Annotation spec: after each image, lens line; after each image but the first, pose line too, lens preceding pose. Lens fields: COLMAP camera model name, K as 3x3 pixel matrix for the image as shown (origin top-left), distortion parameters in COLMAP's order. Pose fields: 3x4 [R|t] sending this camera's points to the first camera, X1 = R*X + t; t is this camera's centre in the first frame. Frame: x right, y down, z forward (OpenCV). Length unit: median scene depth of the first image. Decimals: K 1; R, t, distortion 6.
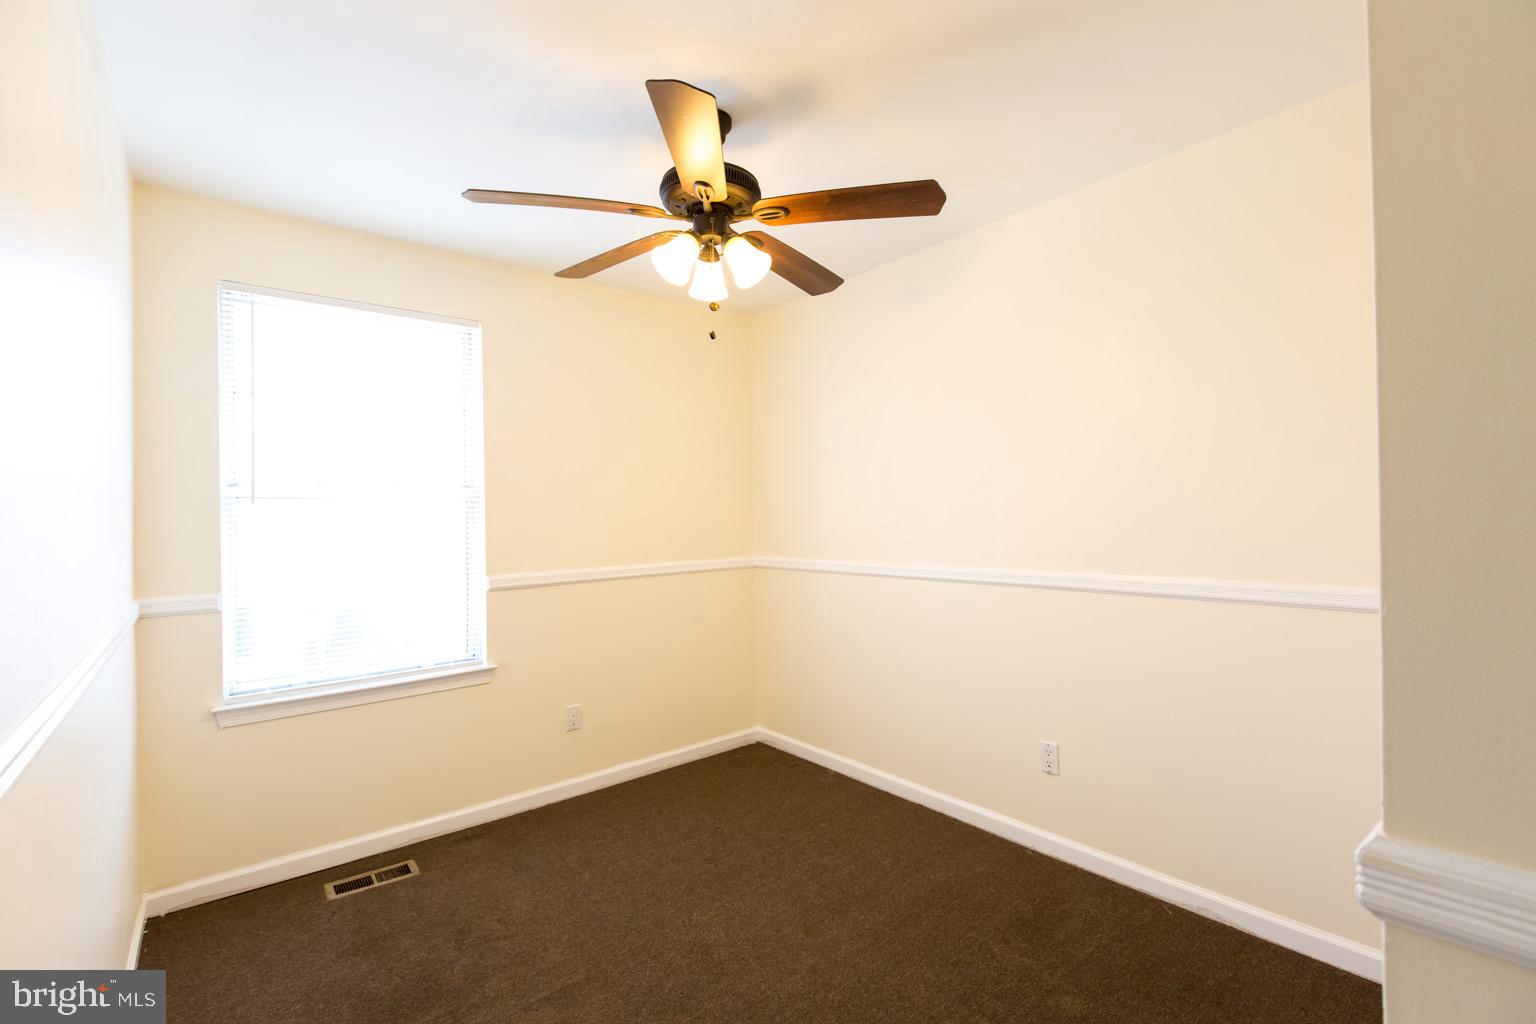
lens RADIAL K [[694.8, 0, 765.1], [0, 694.8, 498.6], [0, 0, 1]] dist [0.006991, -0.006077]
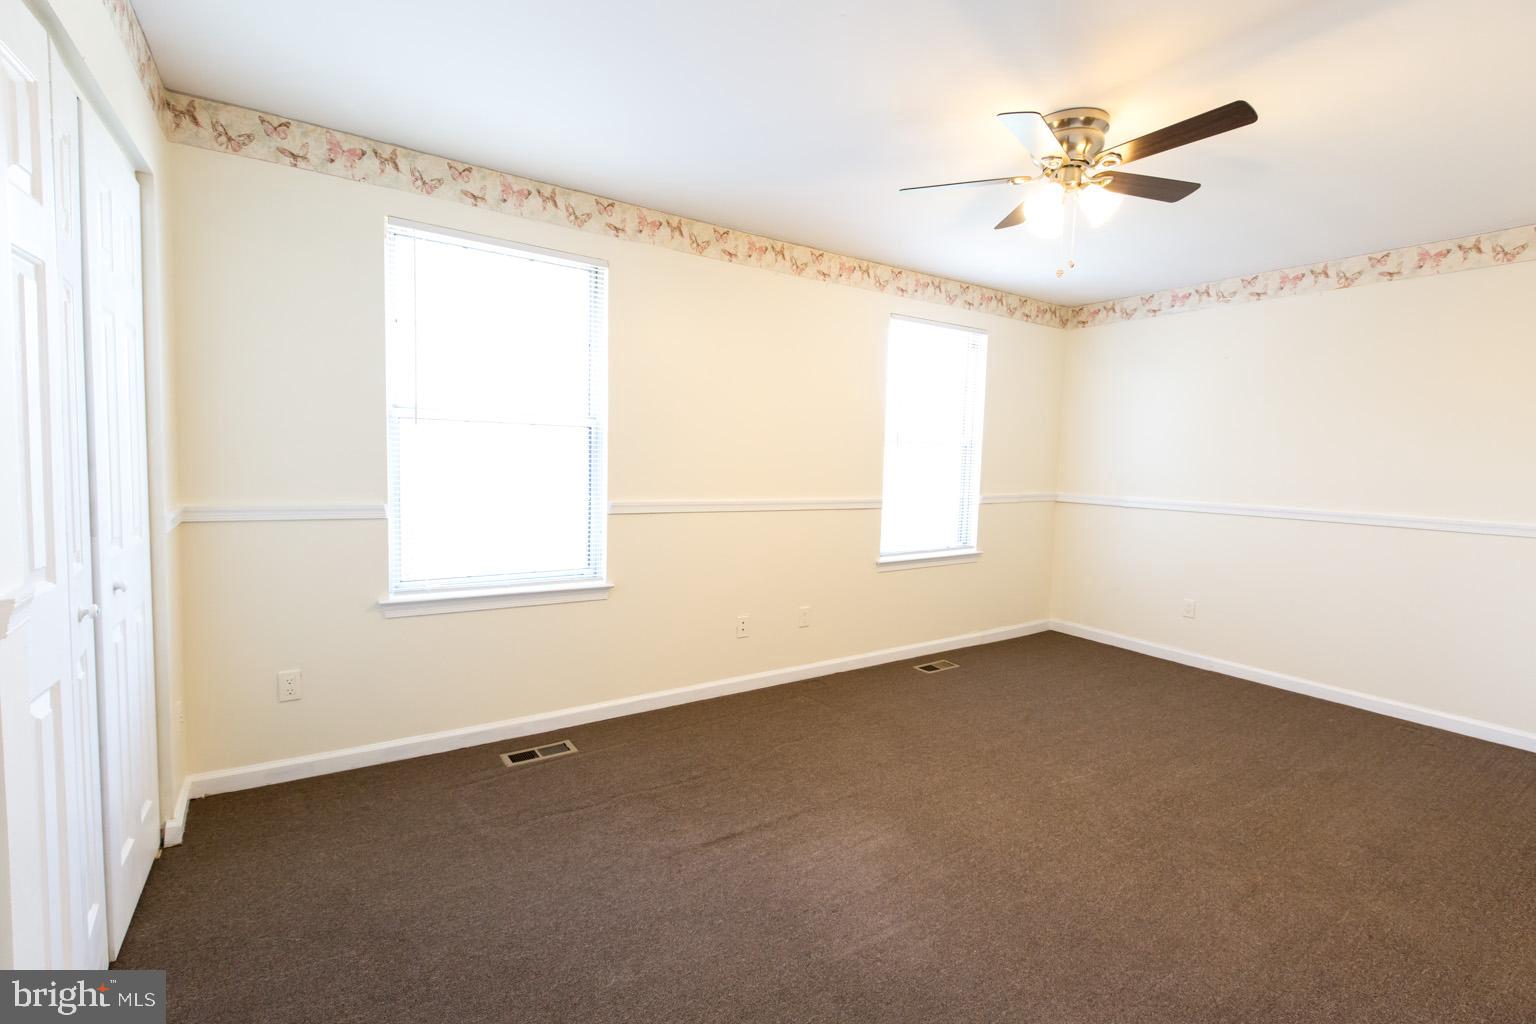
lens RADIAL K [[694.8, 0, 769.2], [0, 694.8, 490.0], [0, 0, 1]] dist [0.006991, -0.006077]
pose [[0.996146, 0.054914, -0.068391, -0.120276], [-0.049682, 0.995871, 0.075984, 0.000704], [0.072282, -0.072293, 0.994761, -0.094585]]
